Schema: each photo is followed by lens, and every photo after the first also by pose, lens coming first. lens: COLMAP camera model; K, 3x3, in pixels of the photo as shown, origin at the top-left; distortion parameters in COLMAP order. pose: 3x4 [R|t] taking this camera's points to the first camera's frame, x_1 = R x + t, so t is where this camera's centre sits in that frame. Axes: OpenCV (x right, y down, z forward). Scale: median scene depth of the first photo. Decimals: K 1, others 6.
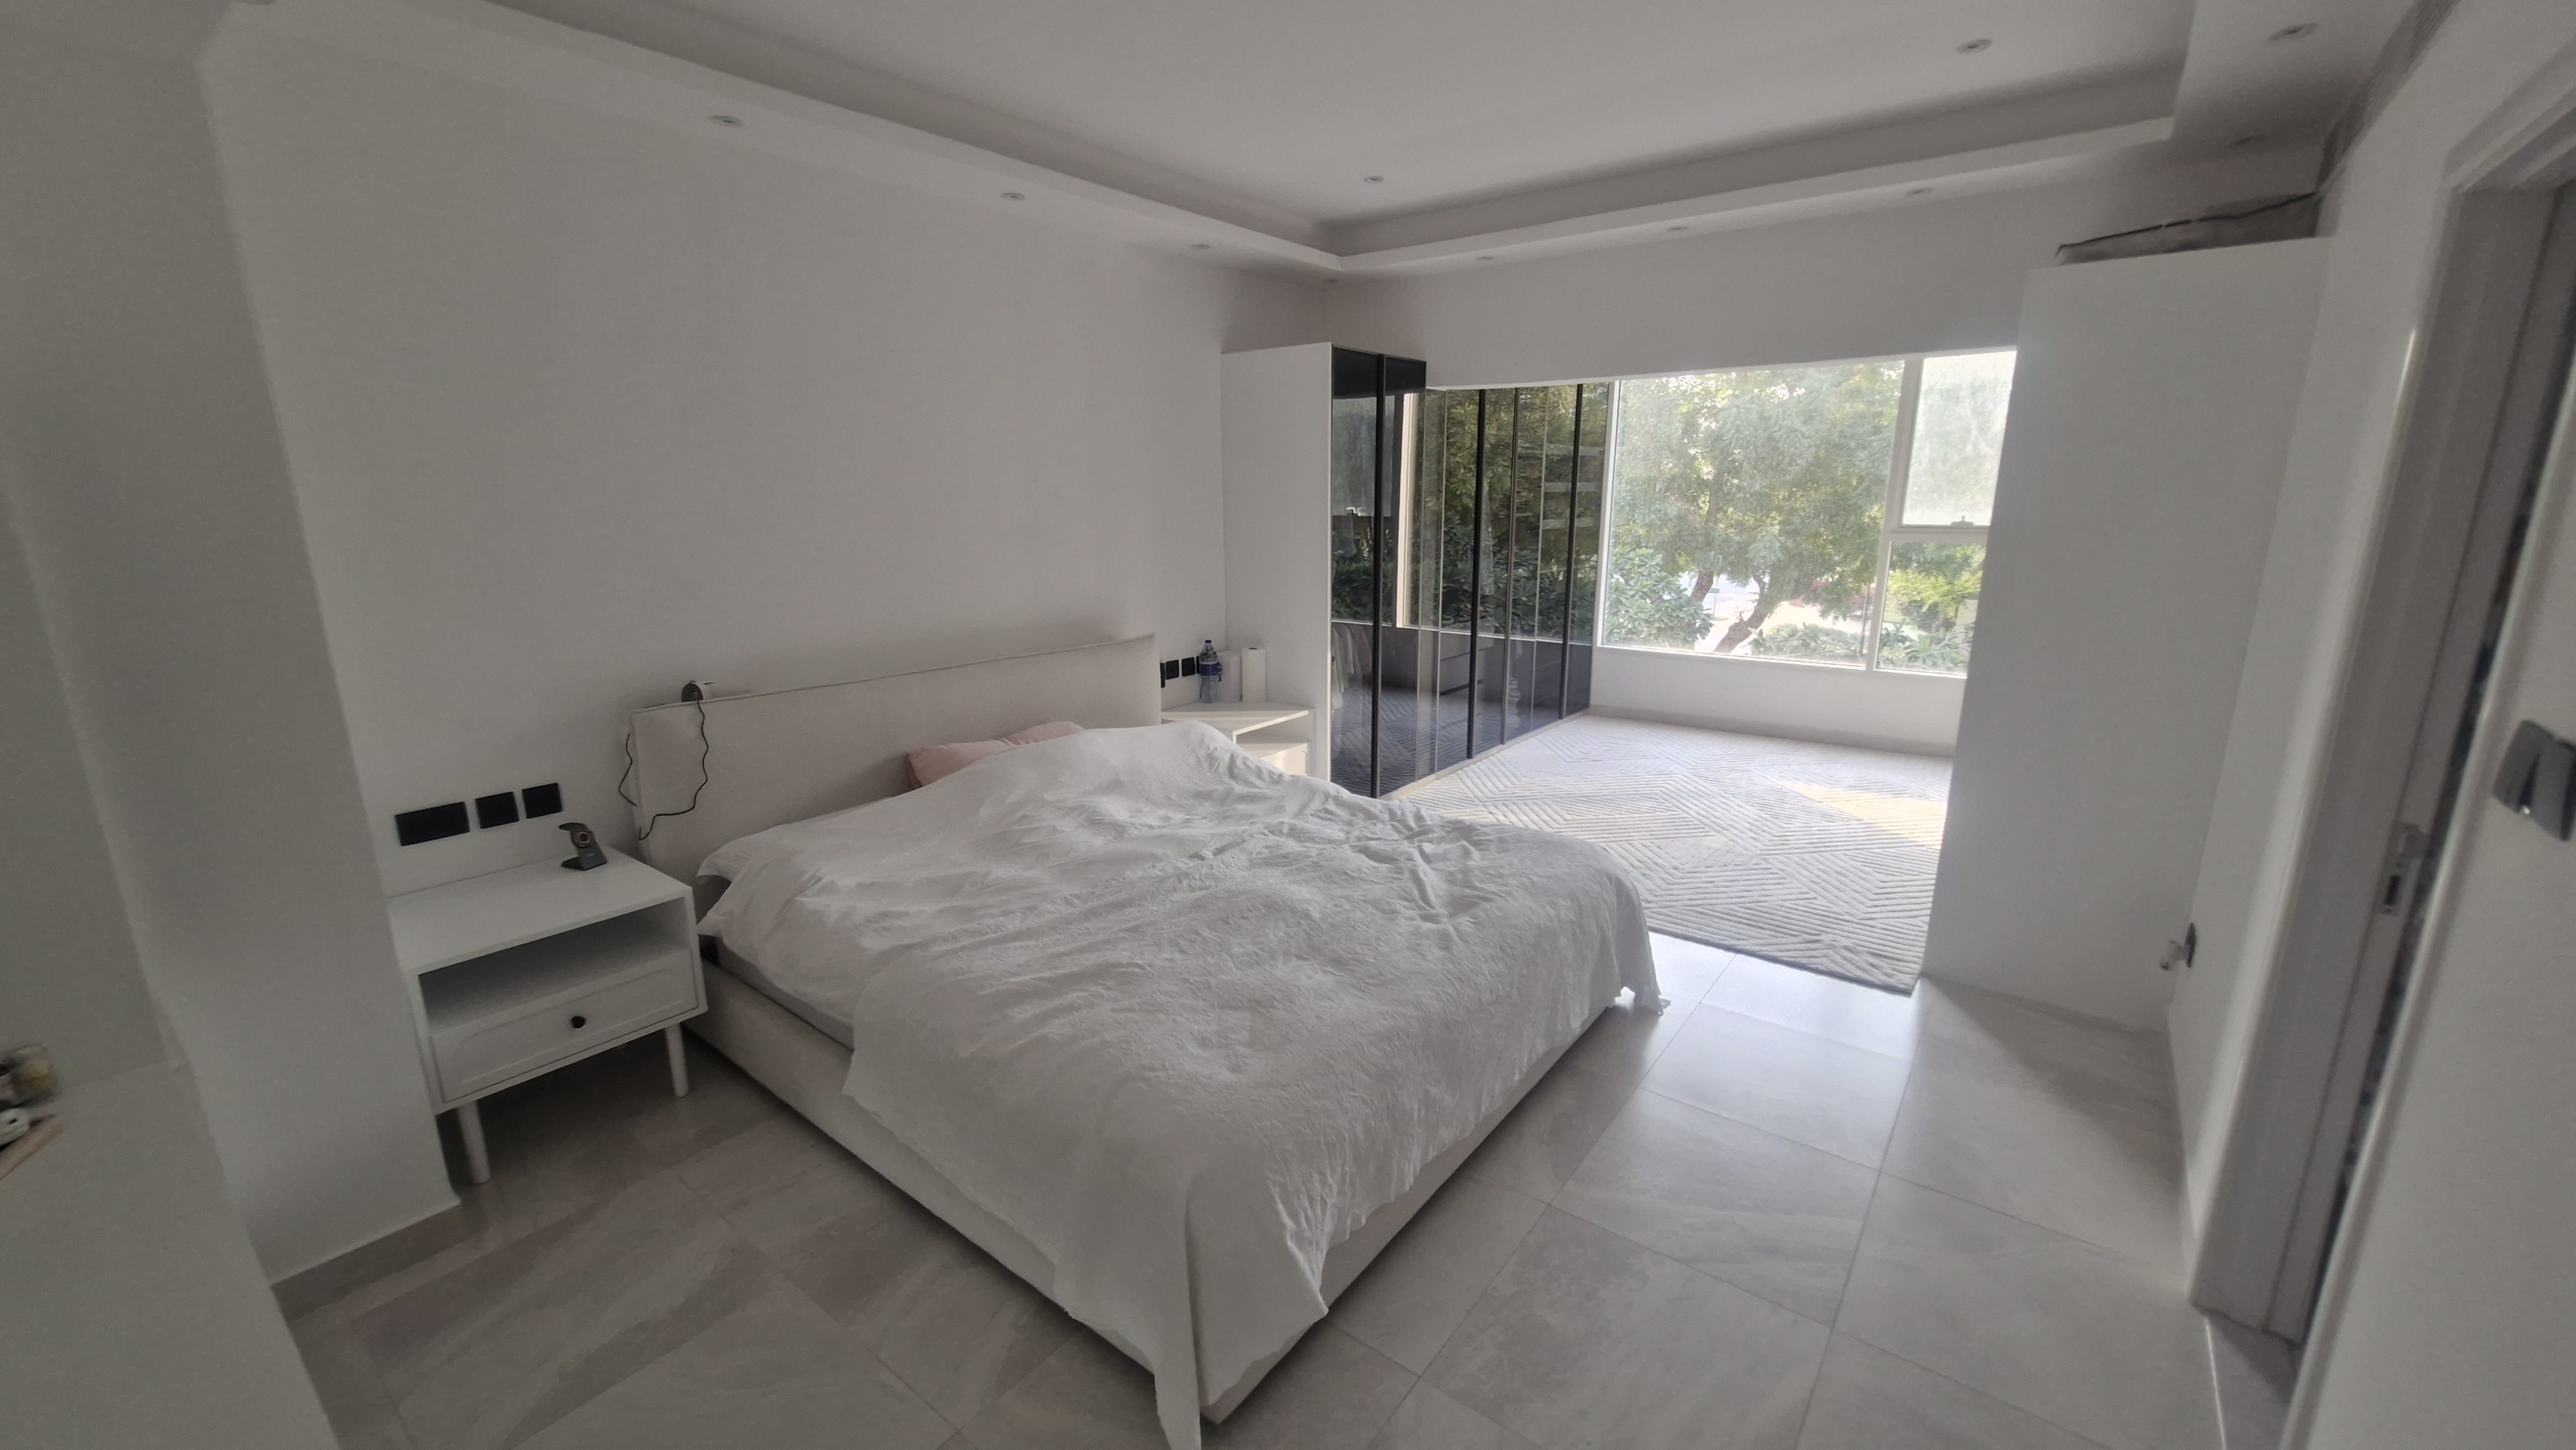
lens RADIAL K [[1020.3, 0, 1288.0], [0, 1020.3, 725.0], [0, 0, 1]] dist [0.011921, -0.000009]
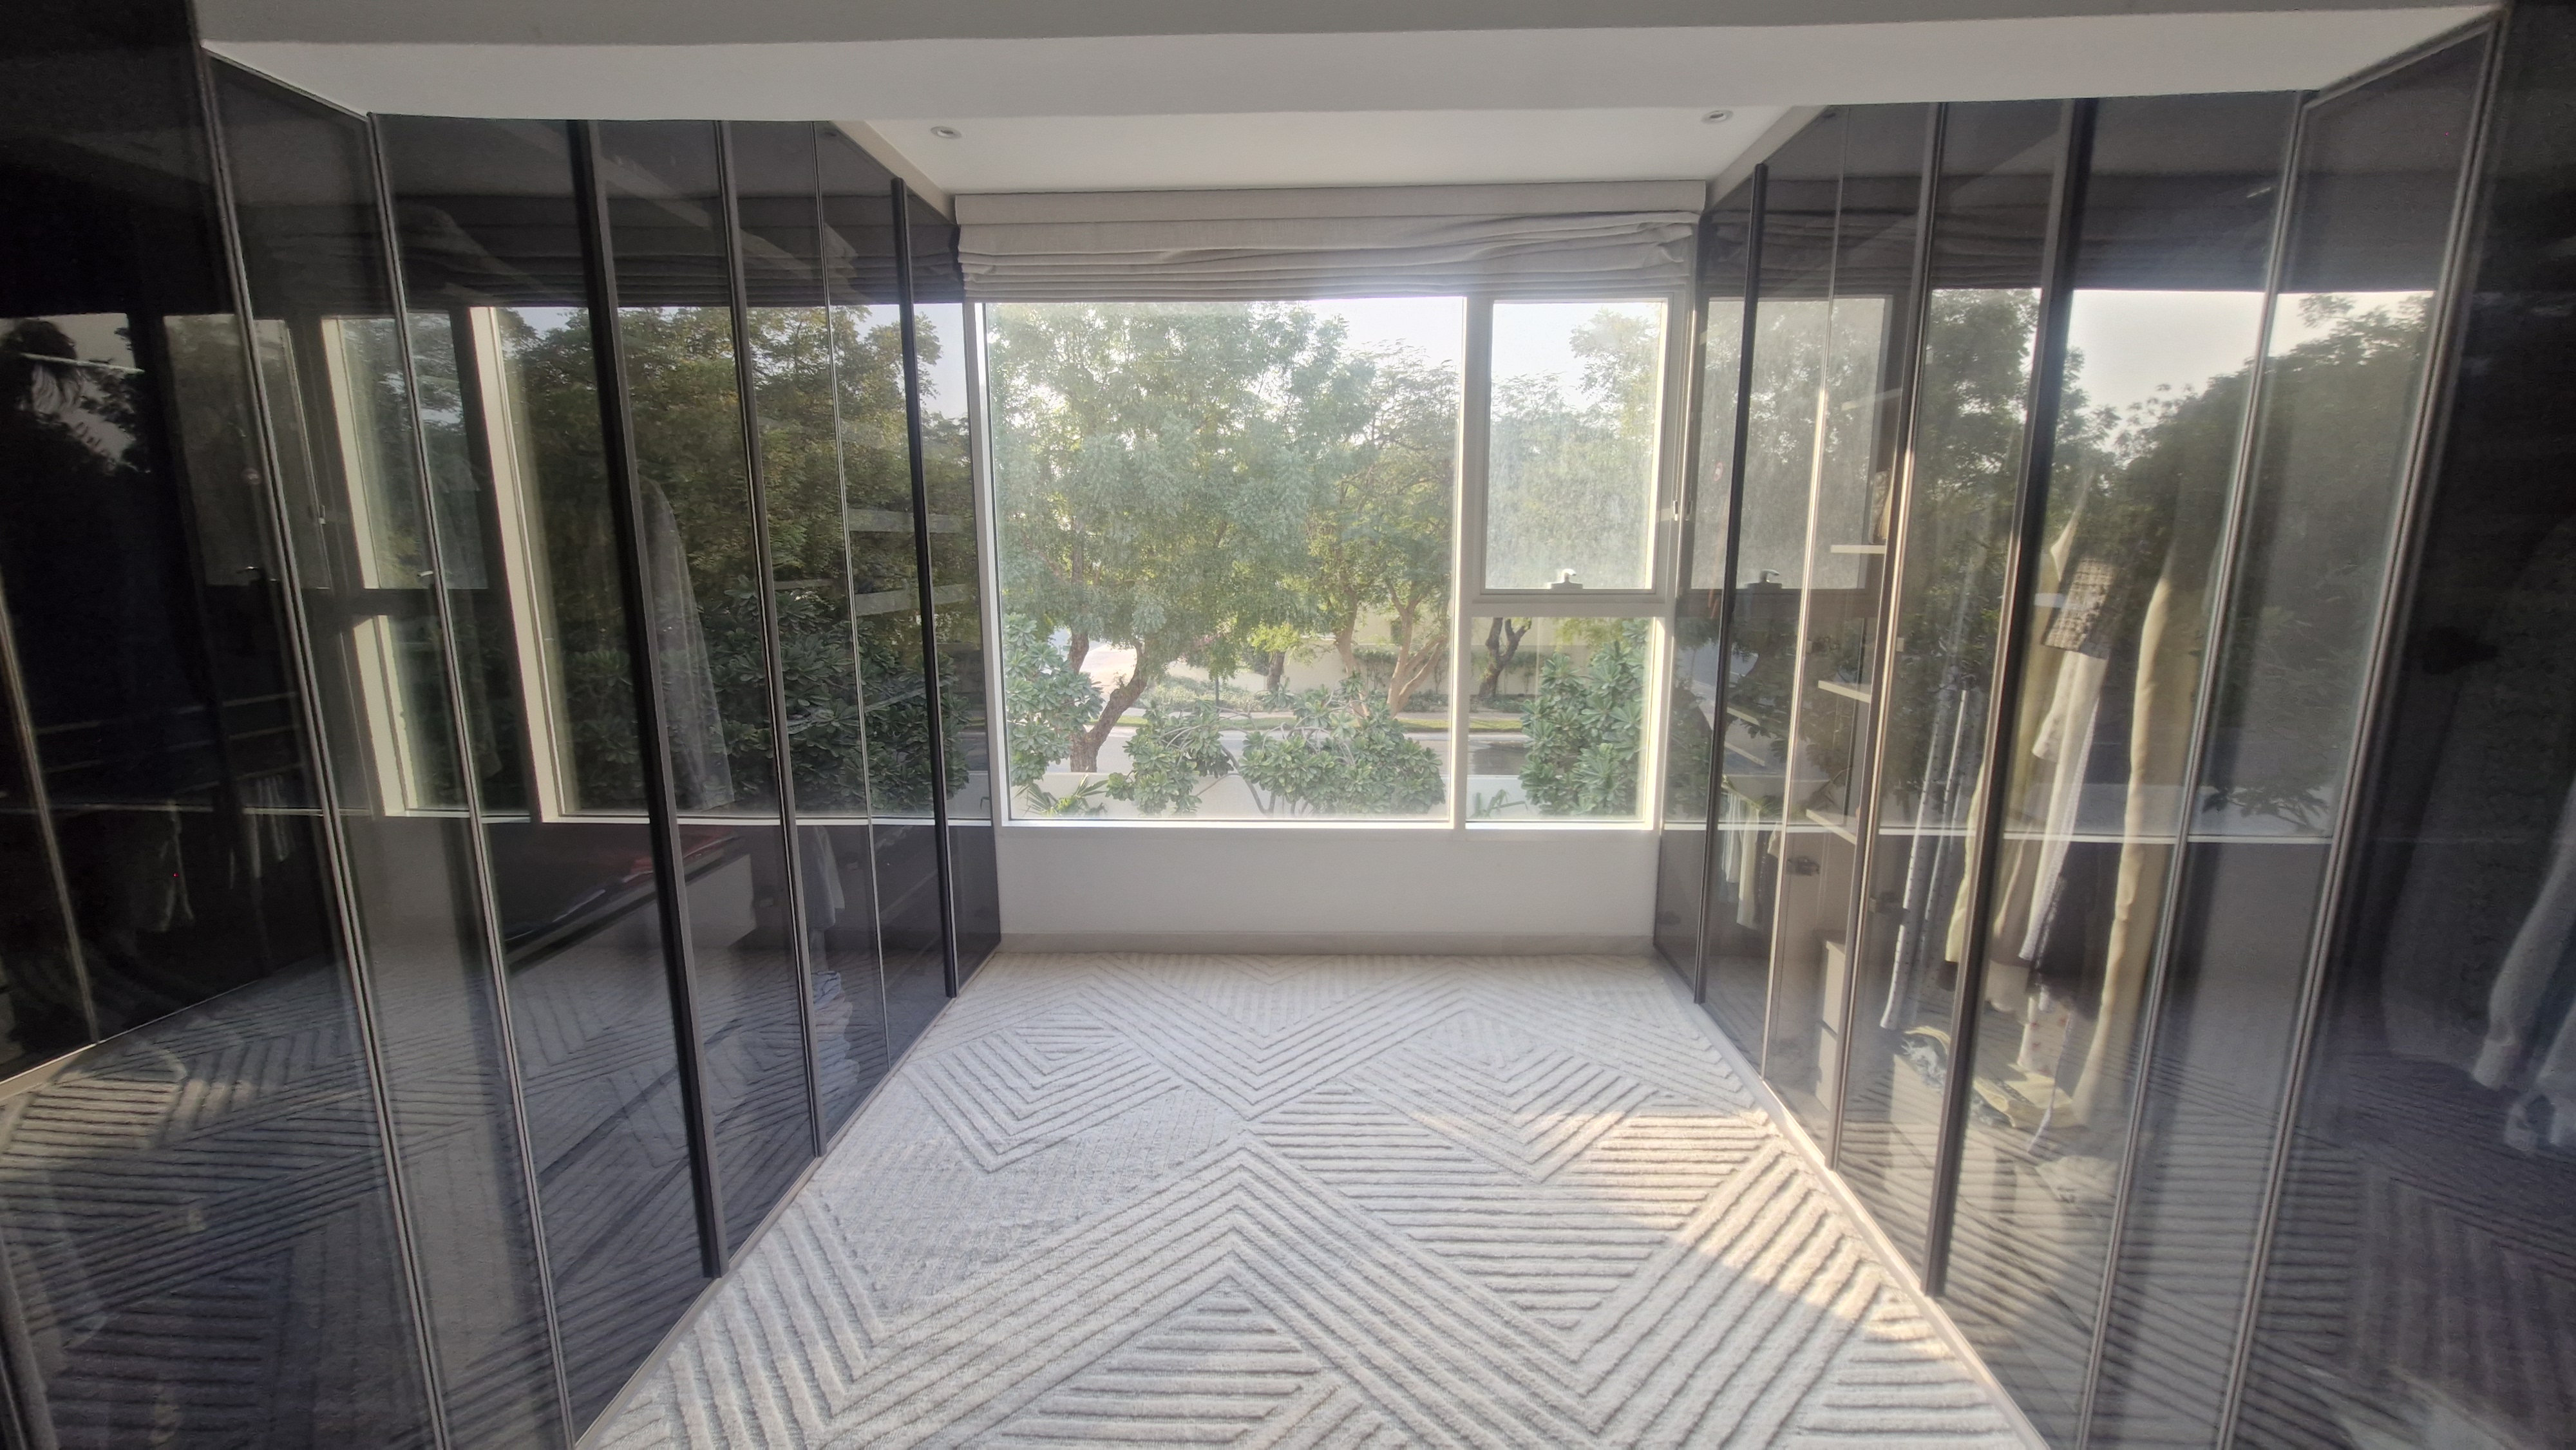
lens RADIAL K [[1020.3, 0, 1288.0], [0, 1020.3, 725.0], [0, 0, 1]] dist [0.011921, -0.000009]
pose [[0.817789, -0.099683, 0.566819, 0.060671], [0.129577, 0.991490, -0.012582, -0.047988], [-0.560741, 0.083736, 0.823746, 0.224761]]
